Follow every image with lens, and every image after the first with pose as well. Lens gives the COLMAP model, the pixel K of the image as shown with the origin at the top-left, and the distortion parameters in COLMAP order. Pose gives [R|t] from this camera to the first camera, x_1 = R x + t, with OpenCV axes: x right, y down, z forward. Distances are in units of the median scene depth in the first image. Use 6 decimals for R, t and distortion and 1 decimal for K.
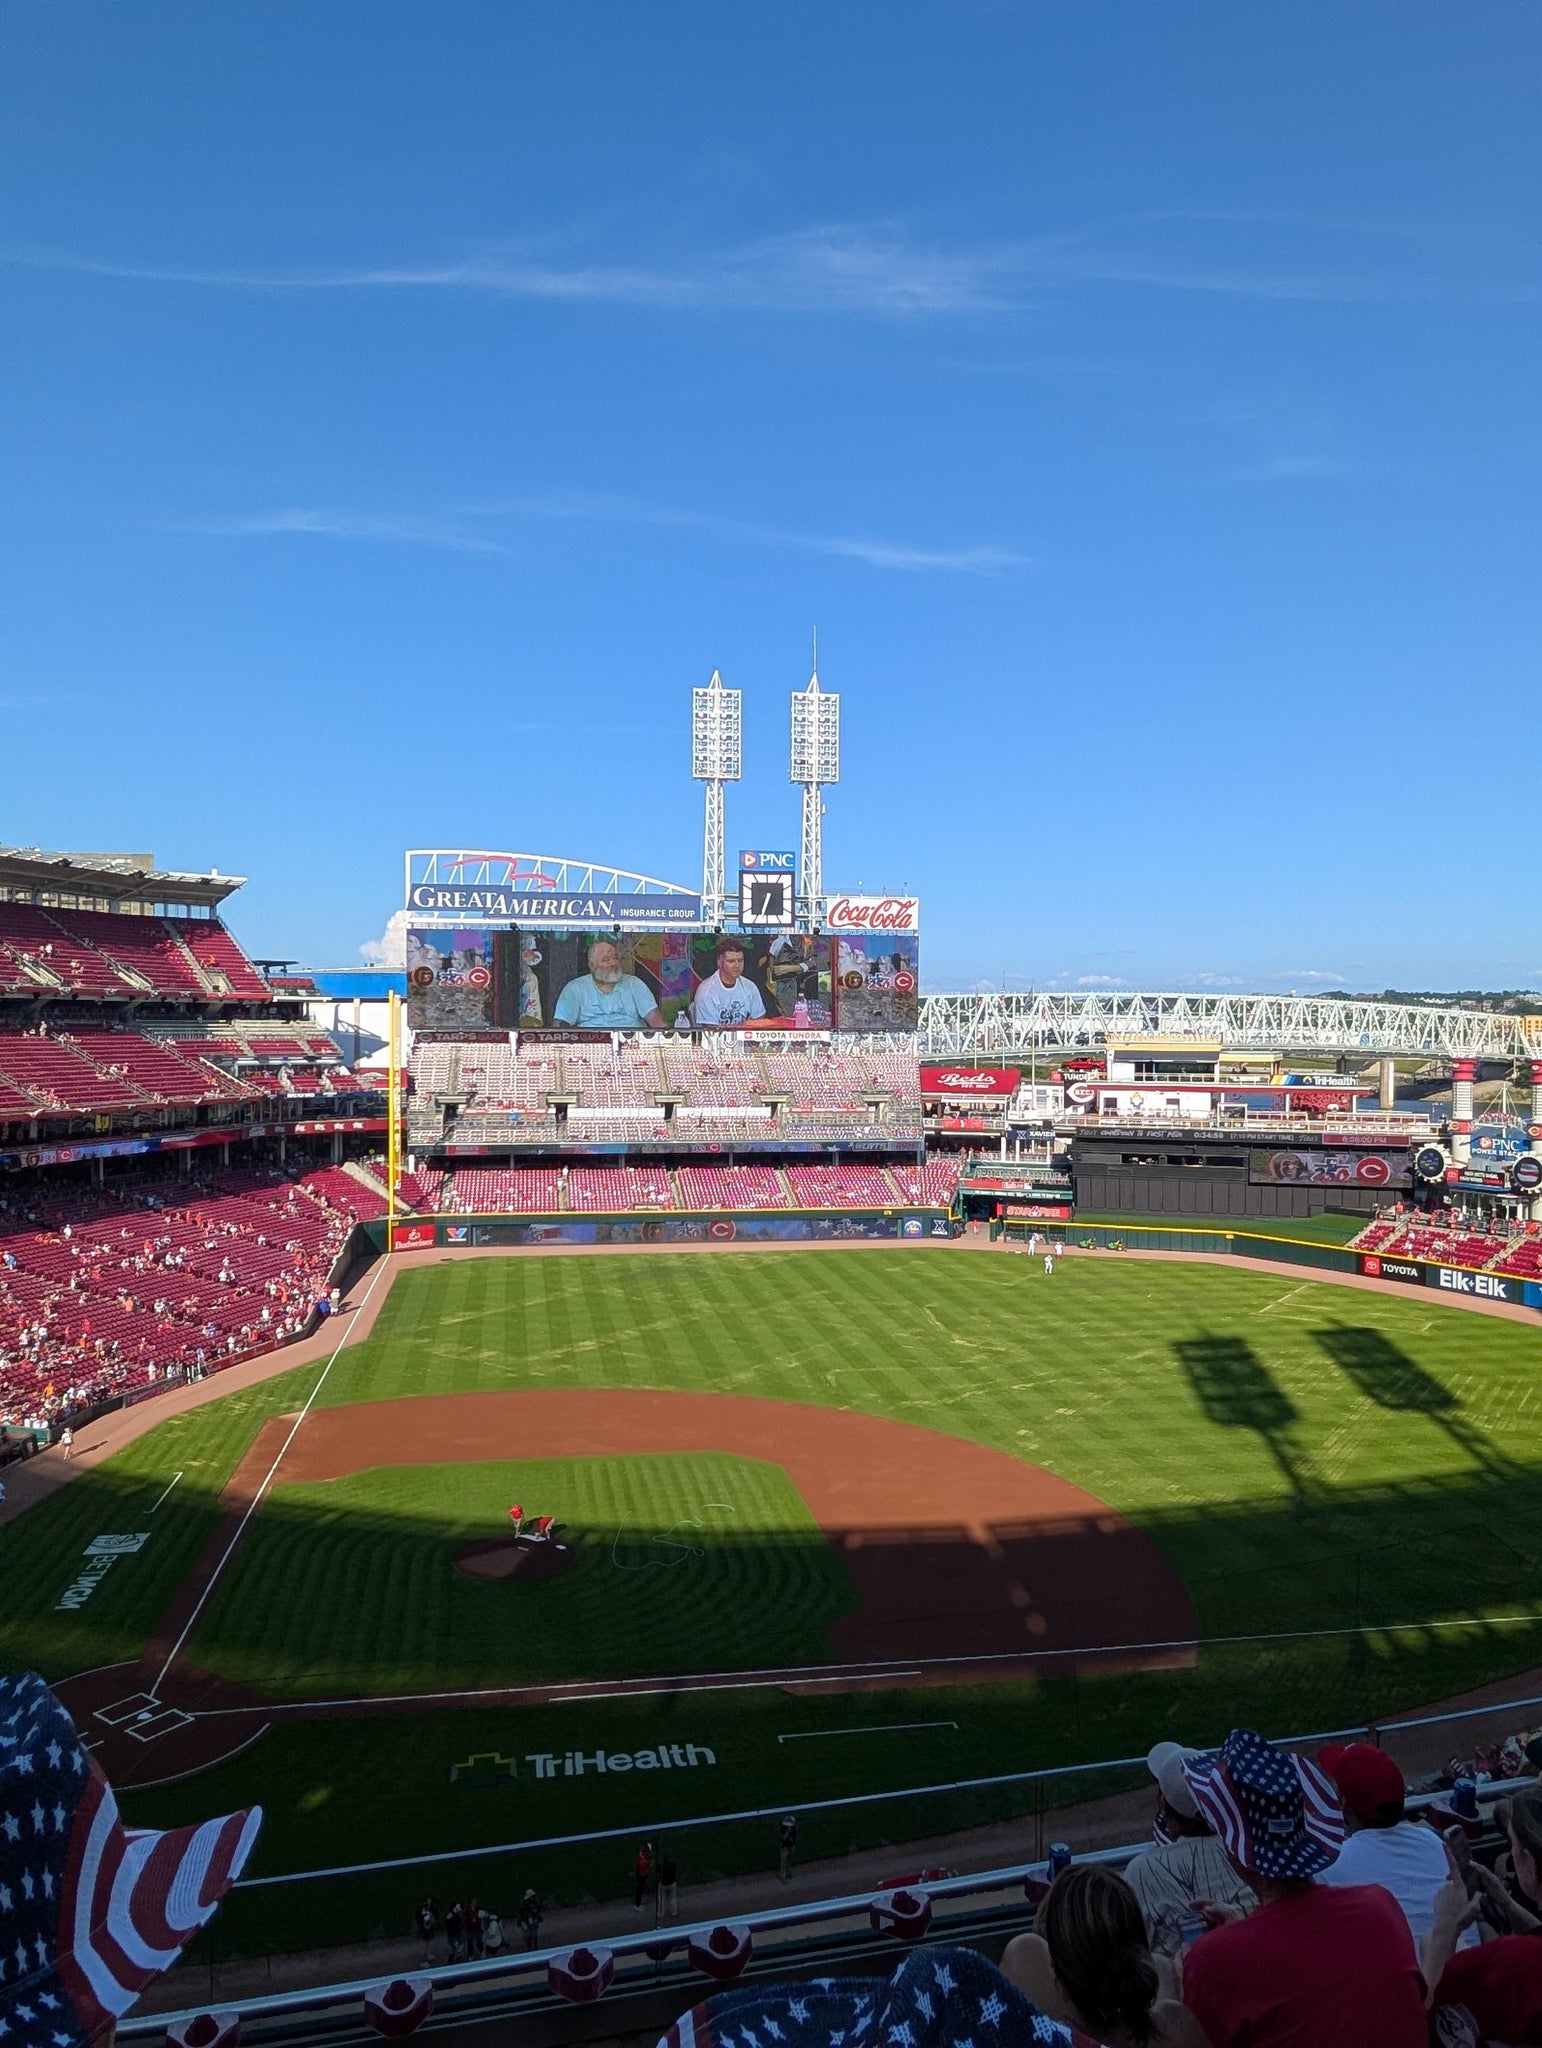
lens RADIAL K [[1415.9, 0, 749.4], [0, 1415.9, 1032.2], [0, 0, 1]] dist [-0.001833, -0.011702]
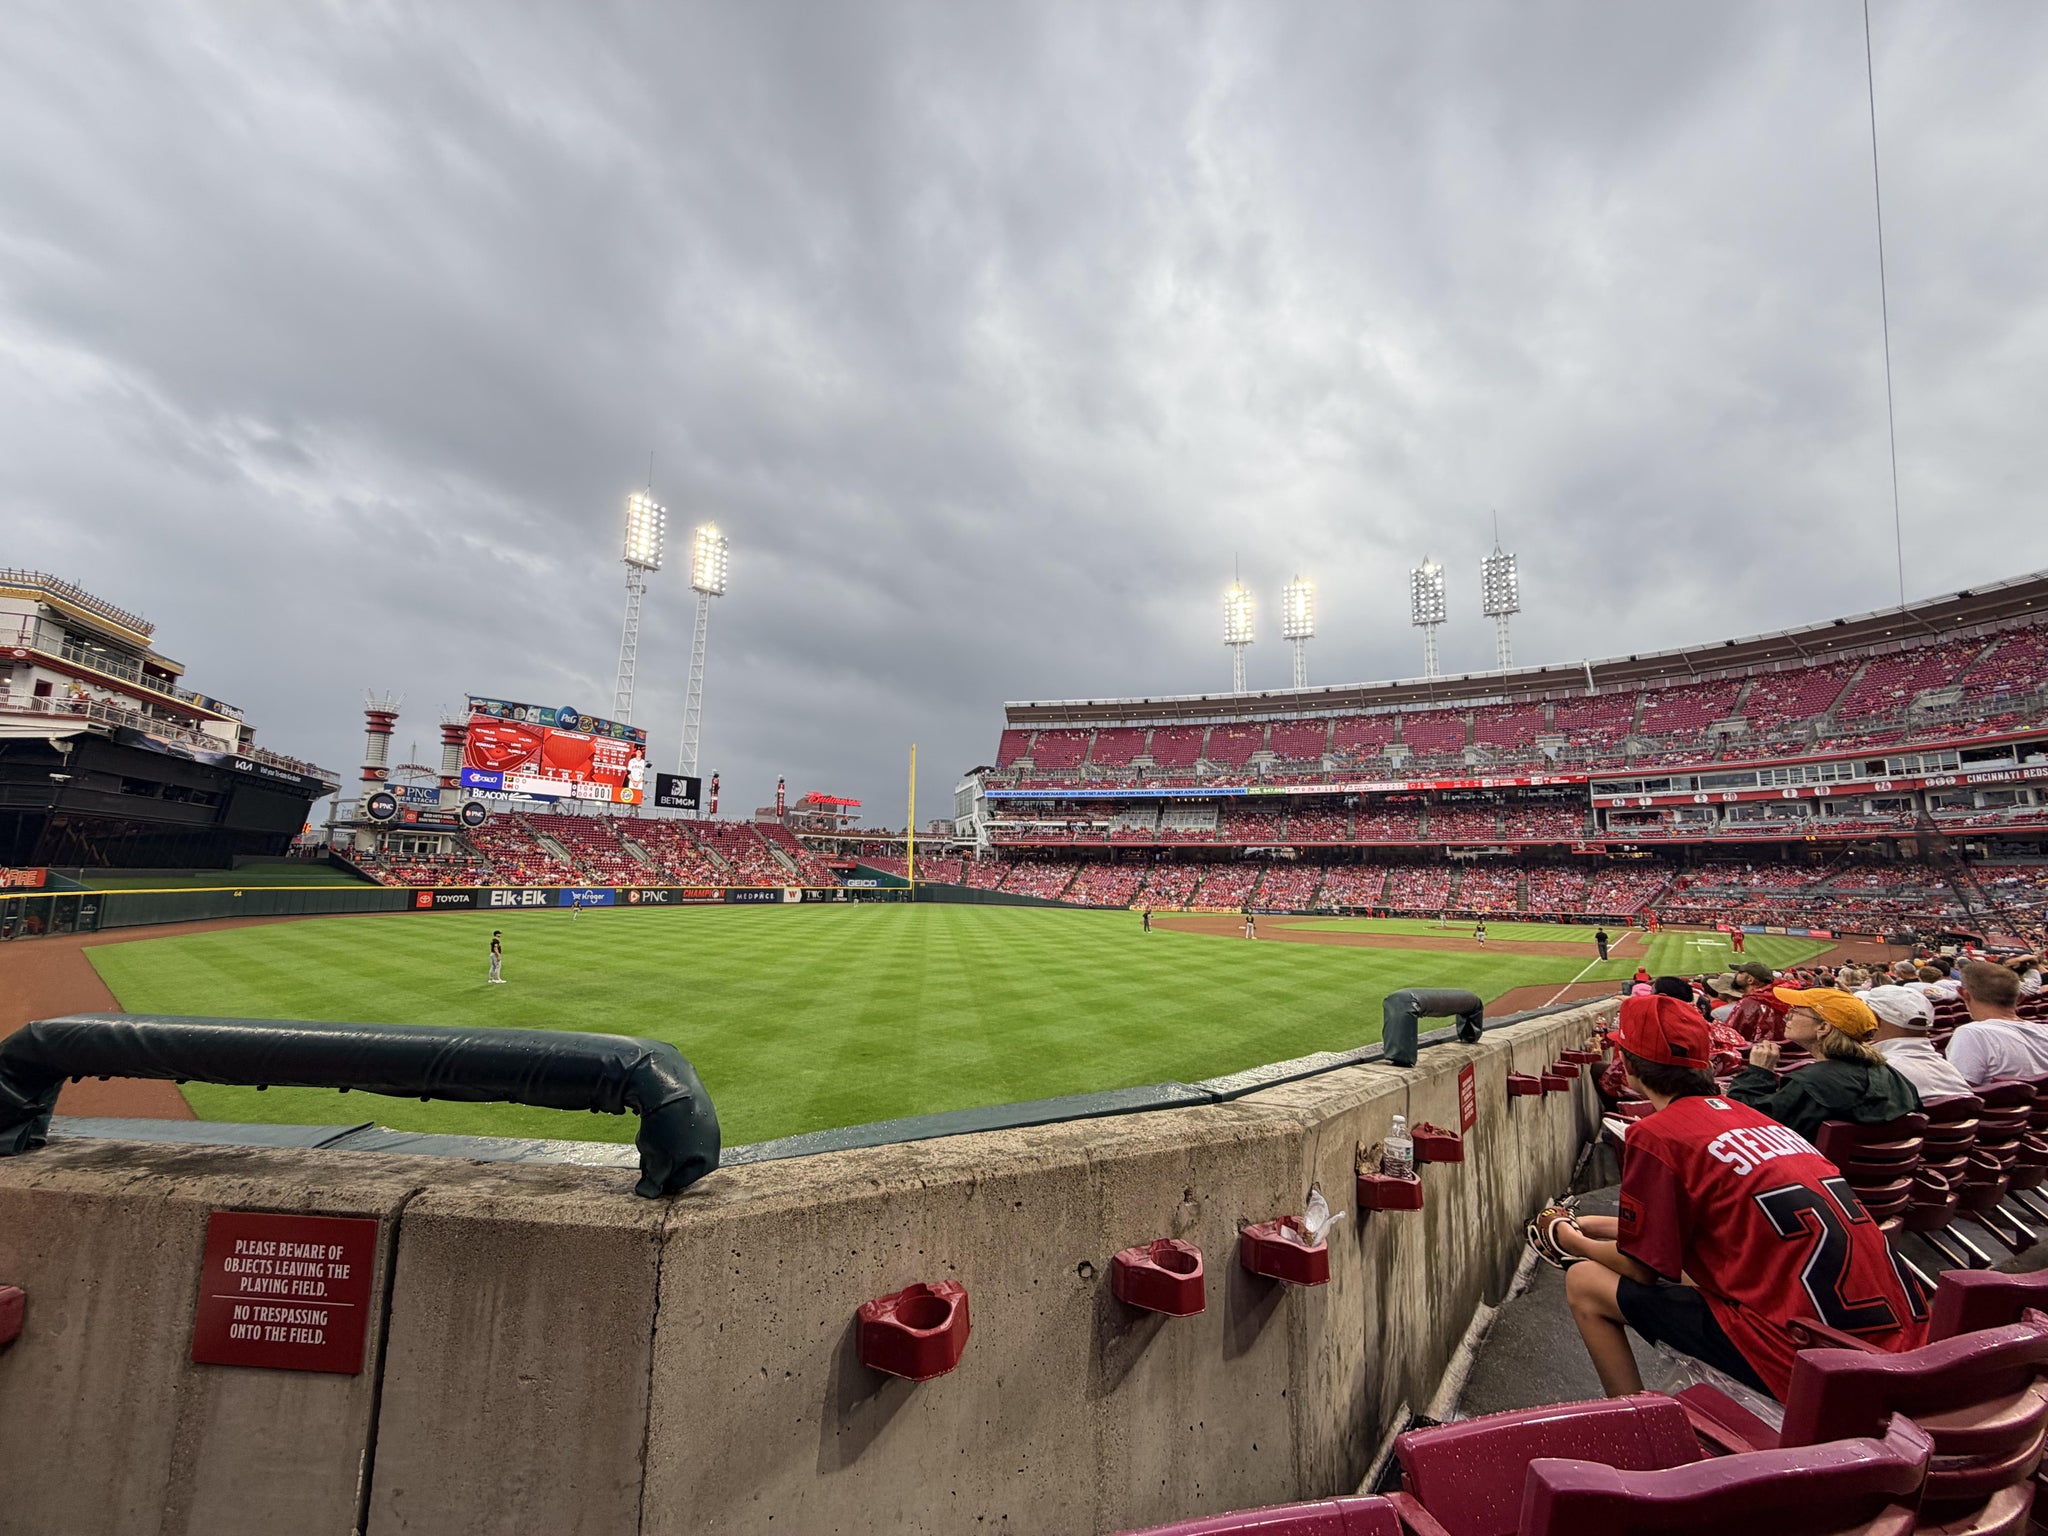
lens RADIAL K [[814.3, 0, 1017.2], [0, 814.3, 757.7], [0, 0, 1]] dist [-0.001944, -0.000070]
pose [[-0.661525, 0.095264, 0.743848, -0.288672], [-0.017061, 0.989730, -0.141927, 0.131500], [-0.749729, -0.106579, -0.653106, 1.016942]]
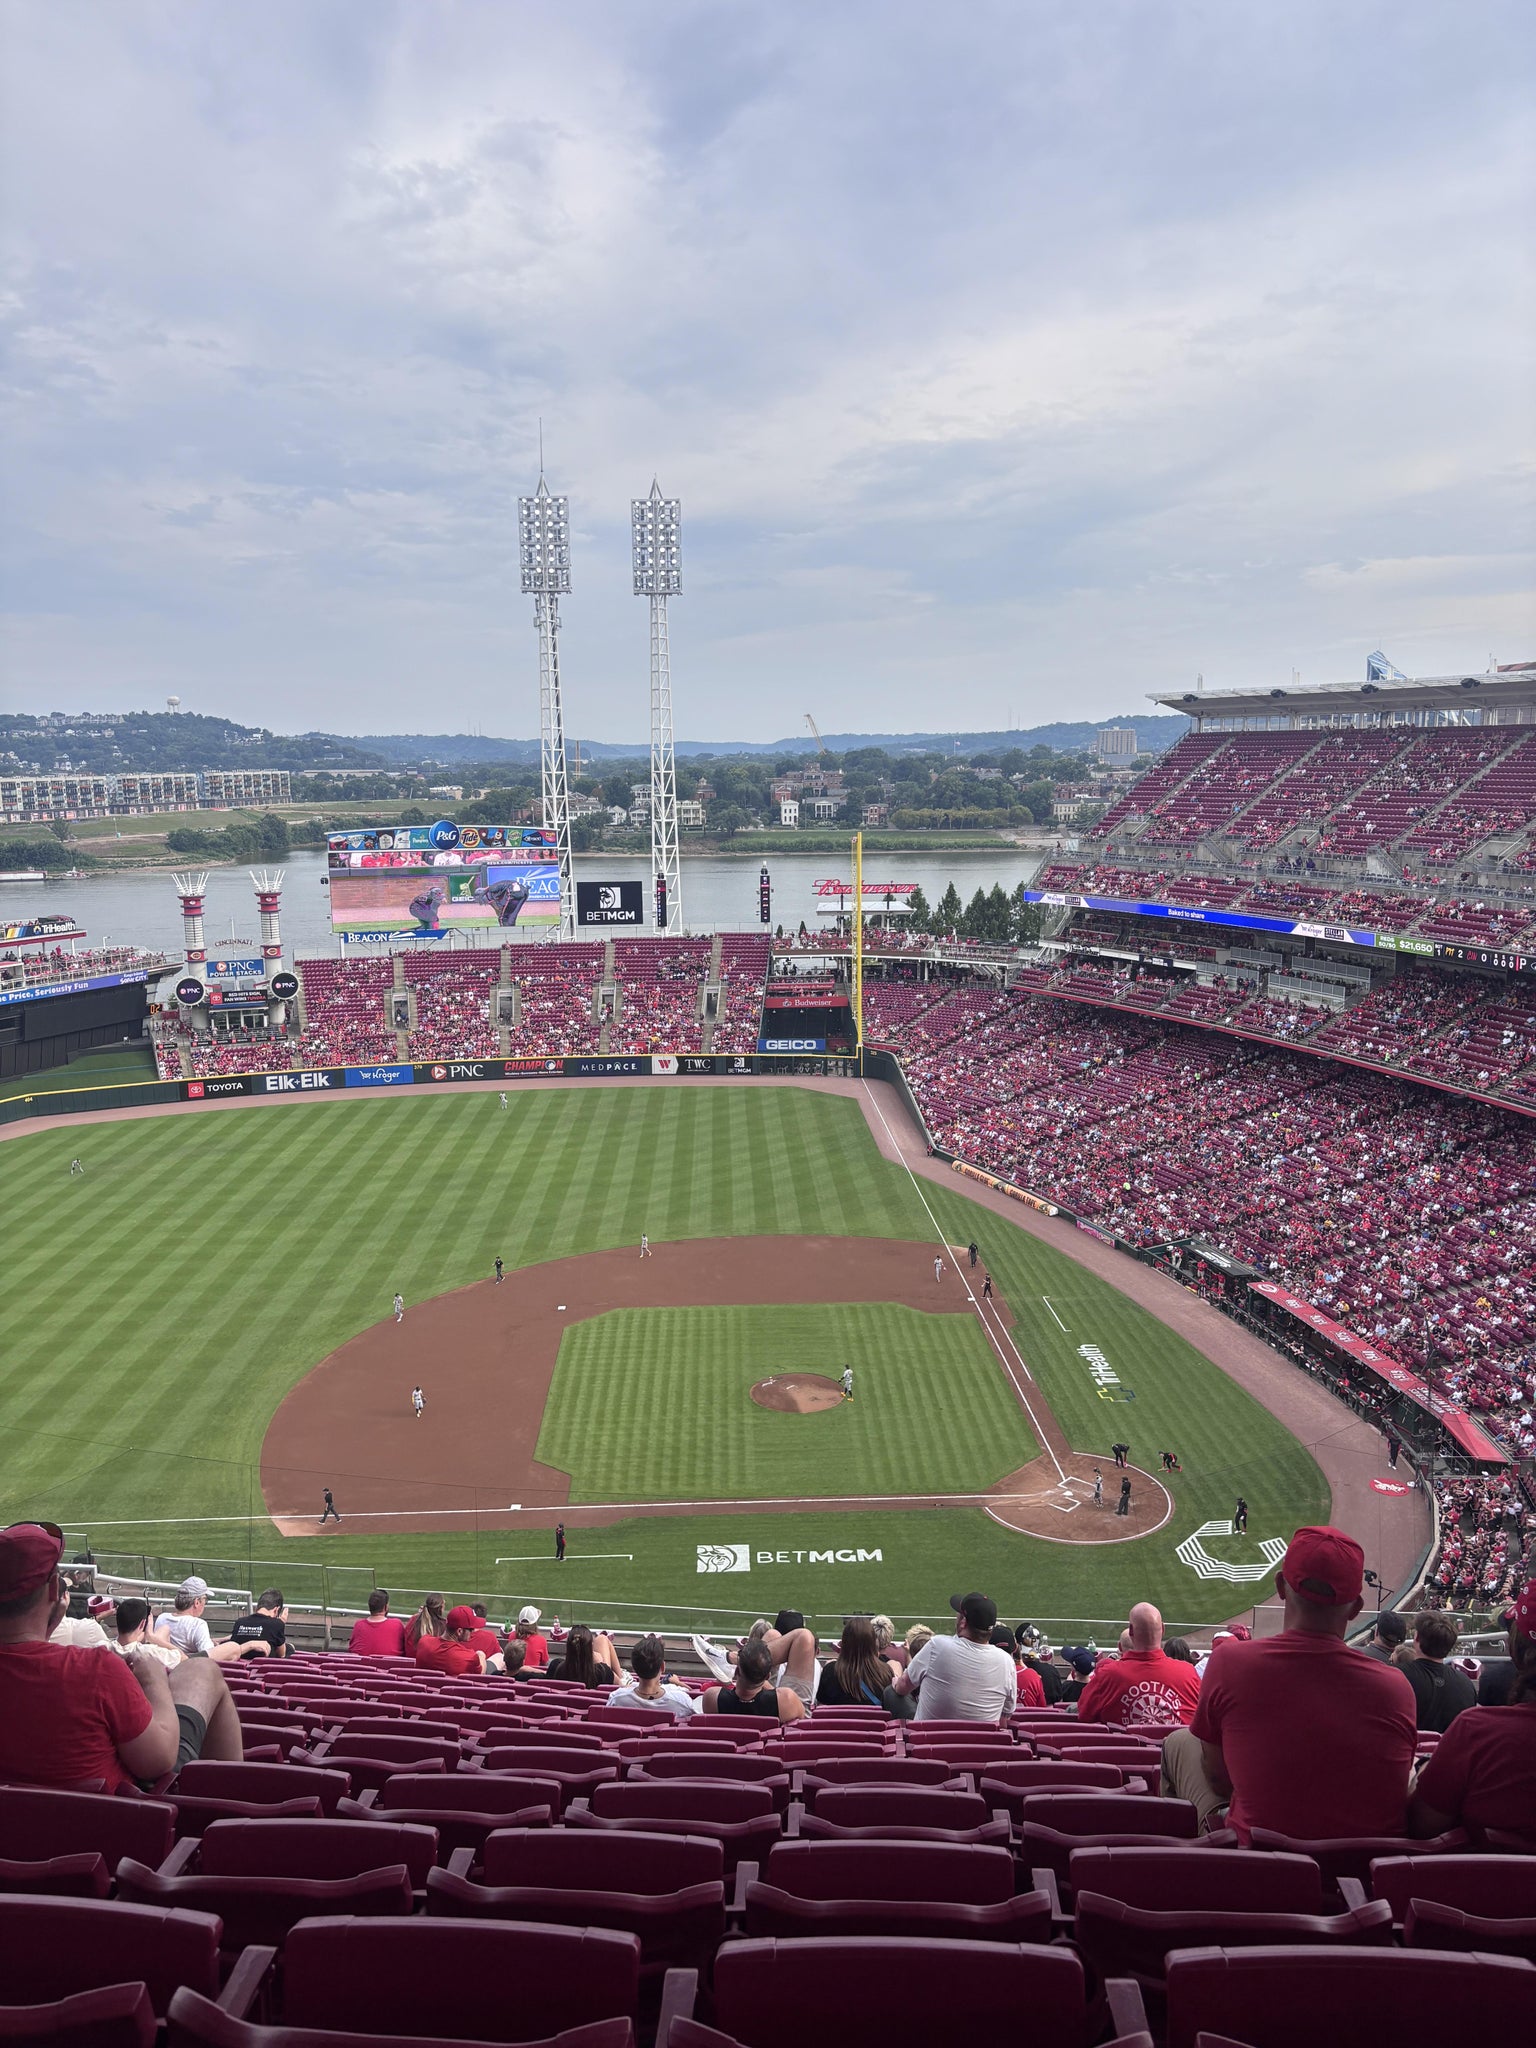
lens RADIAL K [[1523.8, 0, 768.0], [0, 1523.8, 1024.0], [0, 0, 1]] dist [0.154949, -0.444577]
pose [[0.129244, -0.177568, 0.975585, -0.643783], [0.016342, 0.984084, 0.176950, -0.089275], [-0.991478, -0.006927, 0.130088, 0.372453]]
